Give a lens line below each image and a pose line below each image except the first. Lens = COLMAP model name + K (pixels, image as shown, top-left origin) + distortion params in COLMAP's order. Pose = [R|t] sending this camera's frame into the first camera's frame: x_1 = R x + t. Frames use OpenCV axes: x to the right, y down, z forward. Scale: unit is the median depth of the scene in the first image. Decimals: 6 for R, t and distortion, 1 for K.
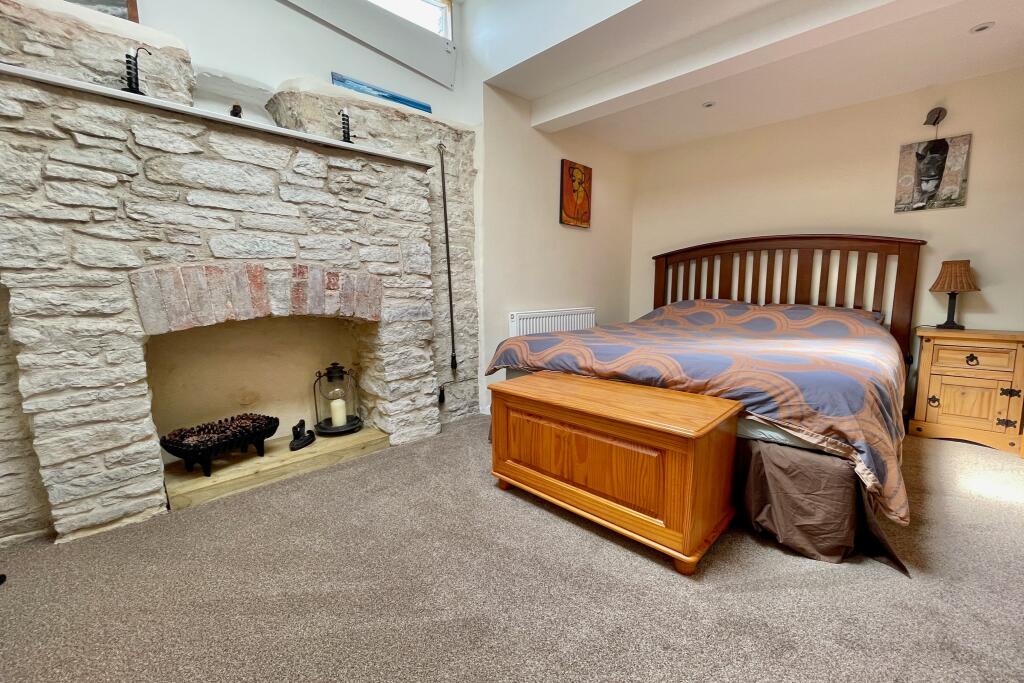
lens RADIAL K [[417.1, 0, 513.1], [0, 417.1, 336.3], [0, 0, 1]] dist [-0.004340, -0.000352]
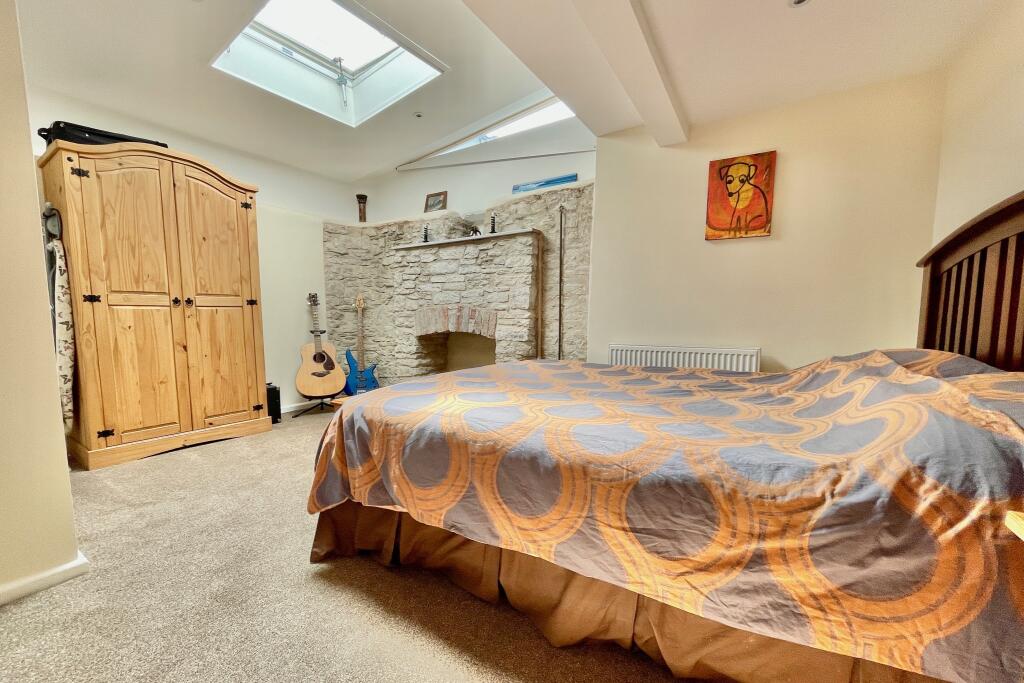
lens RADIAL K [[417.1, 0, 512.2], [0, 417.1, 351.0], [0, 0, 1]] dist [-0.004340, -0.000352]
pose [[0.228132, 0.093307, -0.969149, 1.313203], [-0.109180, 0.991571, 0.069766, -0.114703], [0.967489, 0.089896, 0.236396, 0.721443]]
